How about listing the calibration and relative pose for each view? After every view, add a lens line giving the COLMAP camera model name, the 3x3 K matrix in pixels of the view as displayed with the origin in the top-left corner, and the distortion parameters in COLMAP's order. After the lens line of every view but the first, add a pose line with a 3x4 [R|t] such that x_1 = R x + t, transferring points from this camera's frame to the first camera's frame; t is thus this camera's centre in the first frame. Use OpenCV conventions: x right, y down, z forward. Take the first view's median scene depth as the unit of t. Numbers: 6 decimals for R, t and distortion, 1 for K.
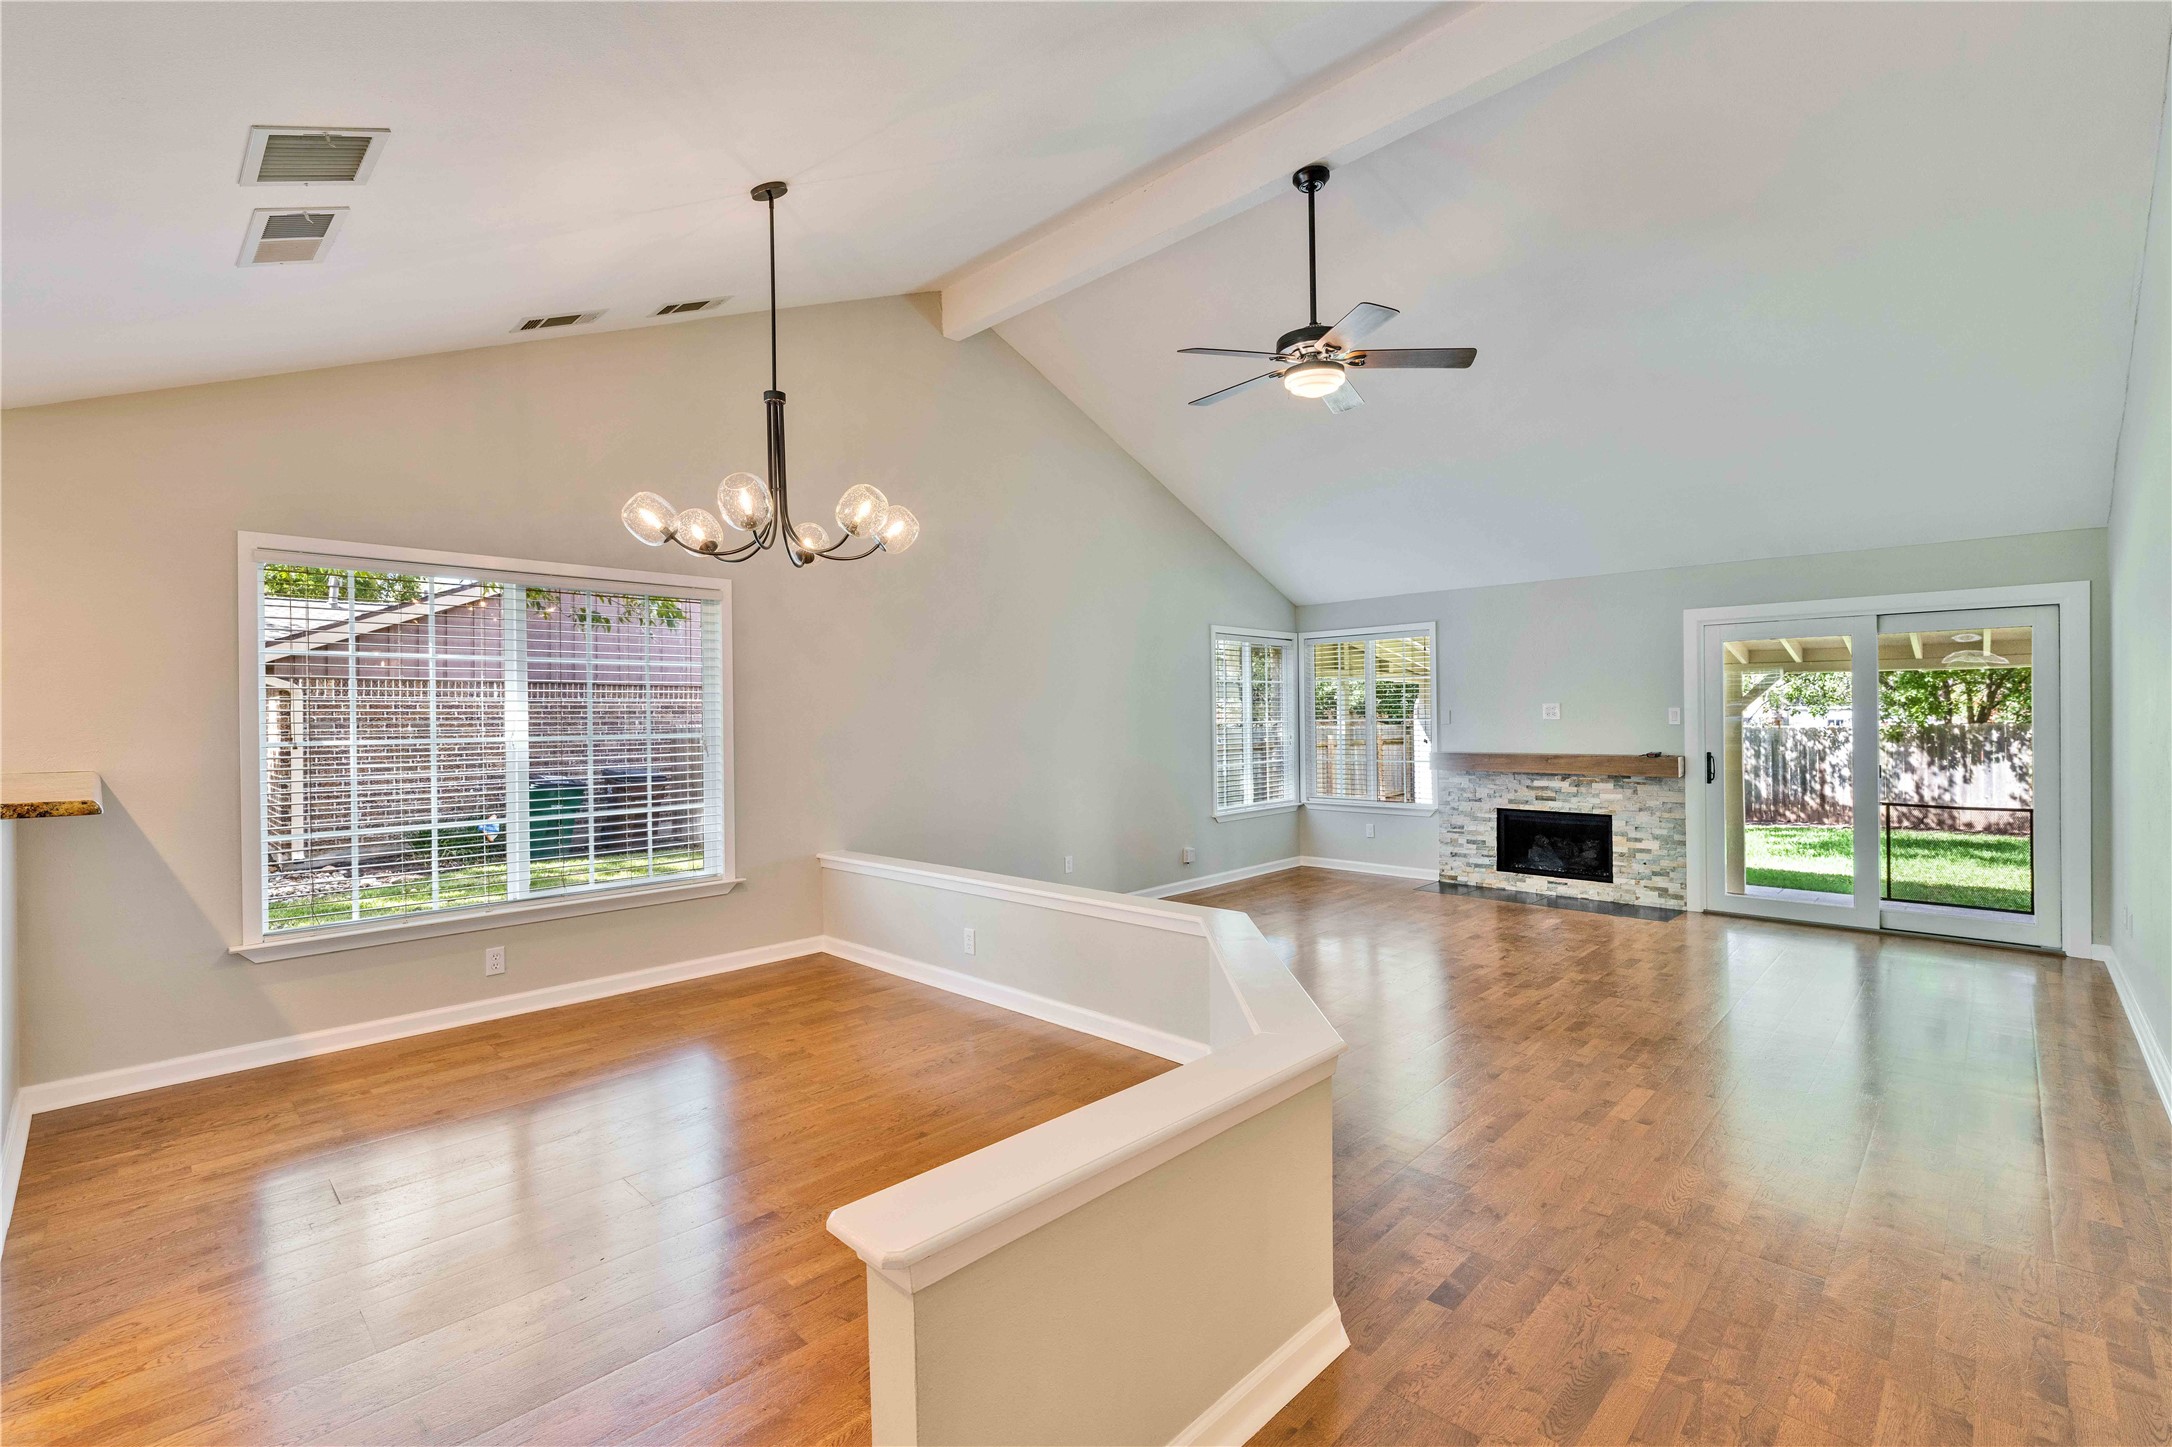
lens RADIAL K [[968.5, 0, 1085.9], [0, 968.5, 720.7], [0, 0, 1]] dist [0.000109, -0.000026]
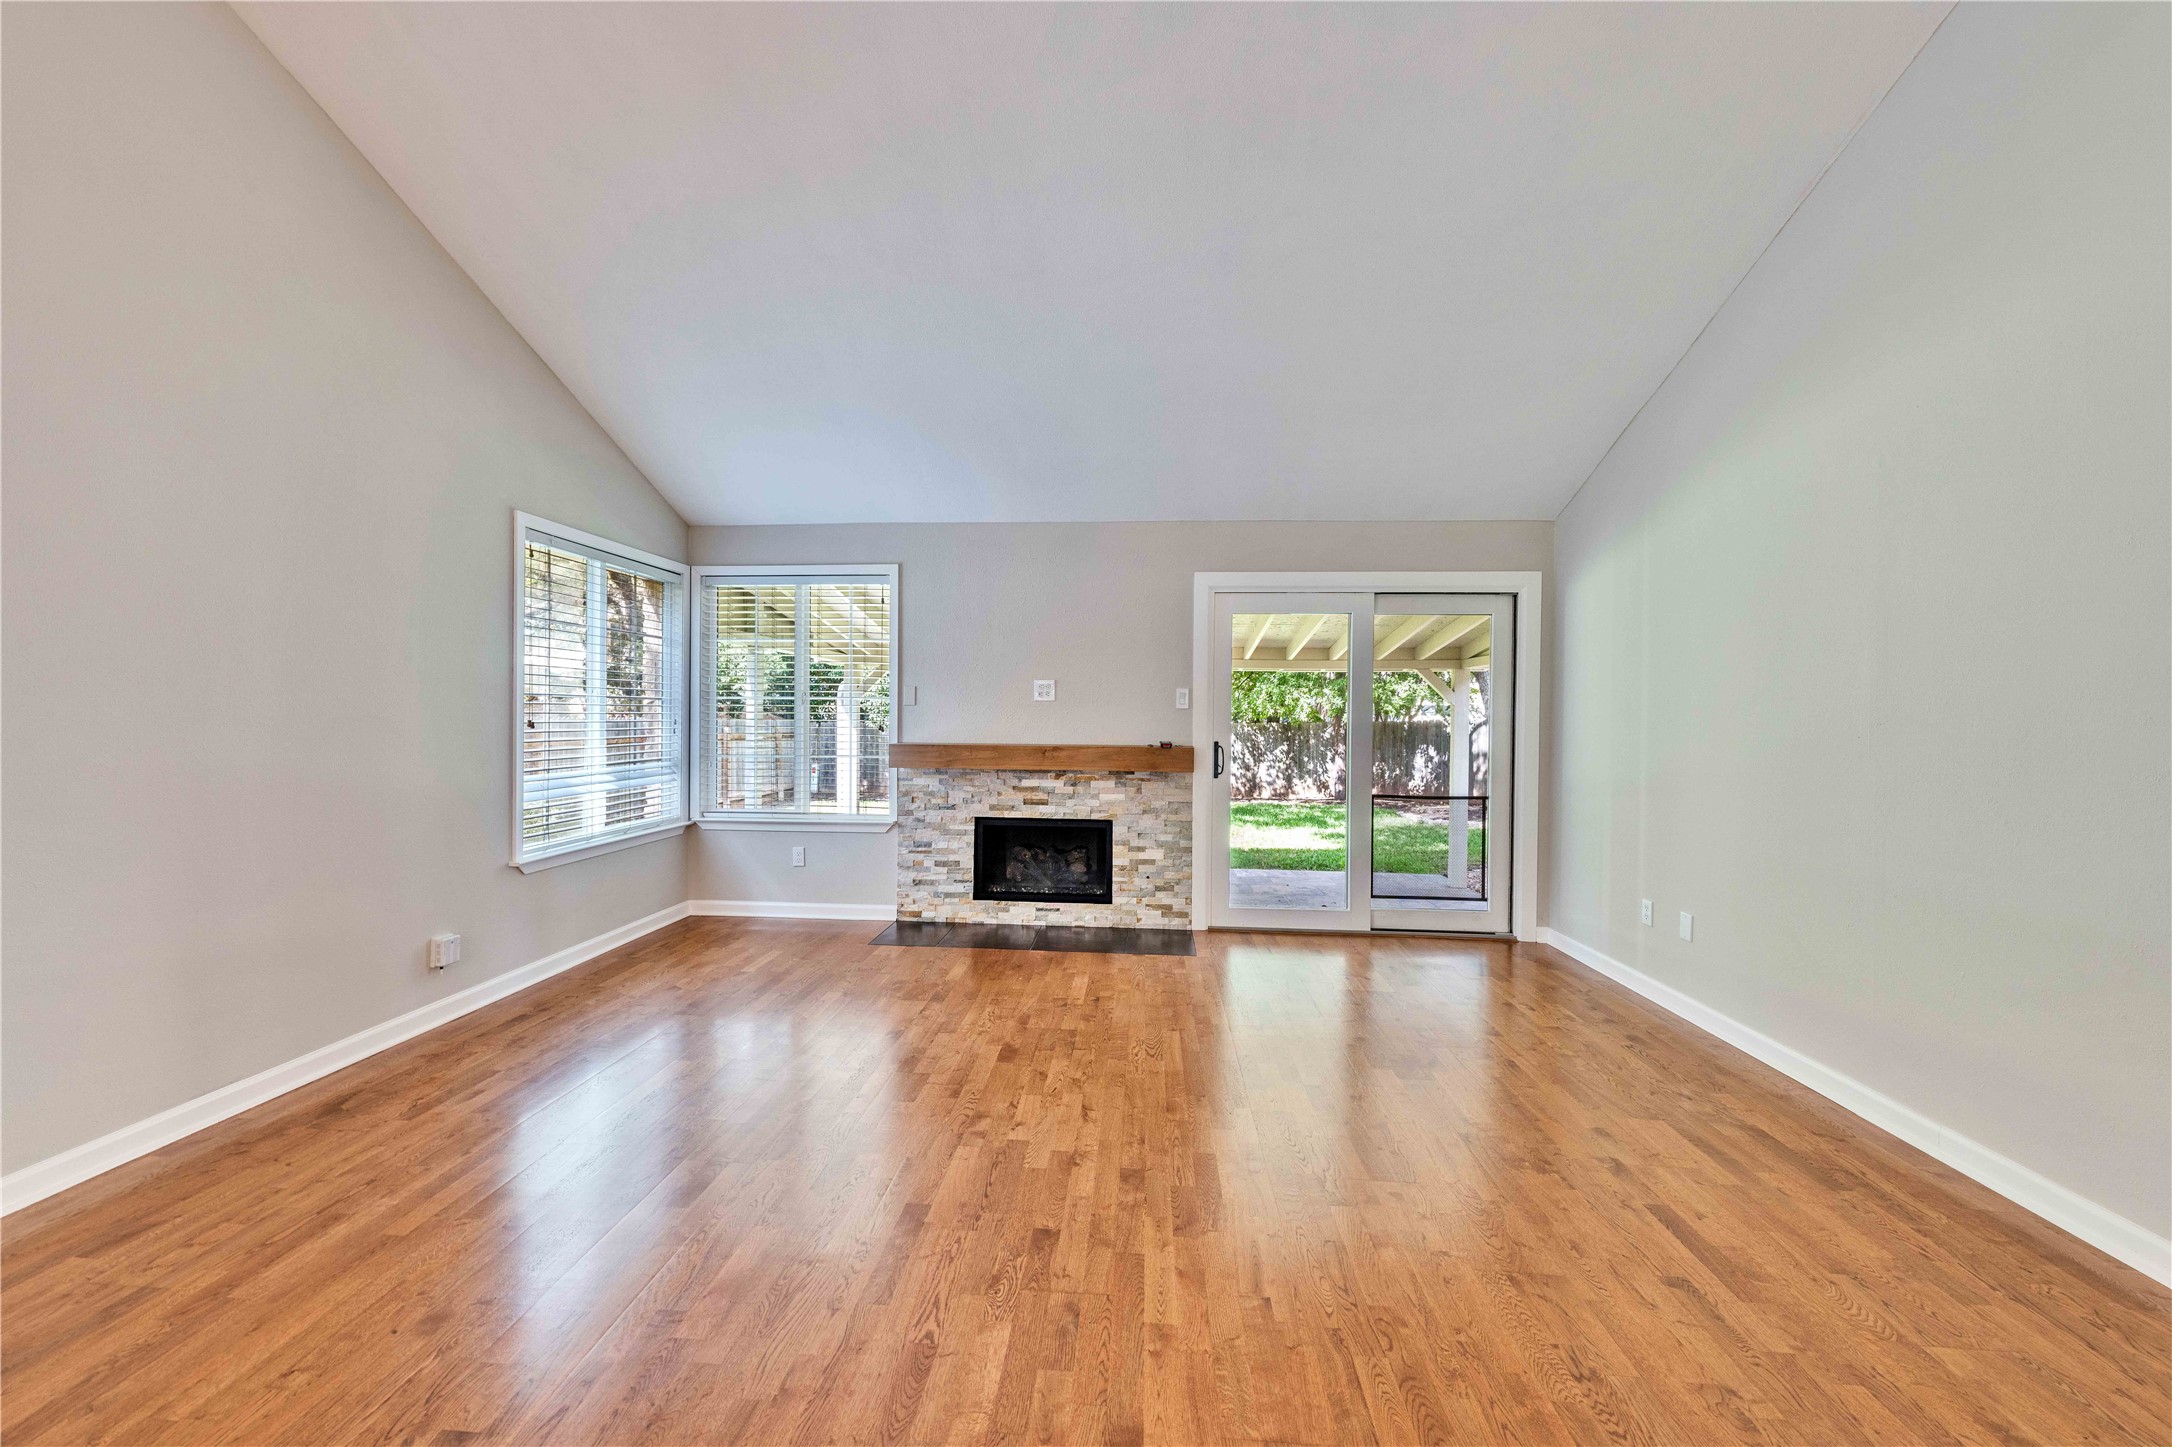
lens RADIAL K [[782.1, 0, 1089.9], [0, 782.1, 713.0], [0, 0, 1]] dist [-0.000912, 0.000283]
pose [[0.770377, 0.019887, 0.637278, 0.108676], [-0.014884, 0.999802, -0.013208, 0.016747], [-0.637415, 0.000690, 0.770521, 0.498612]]
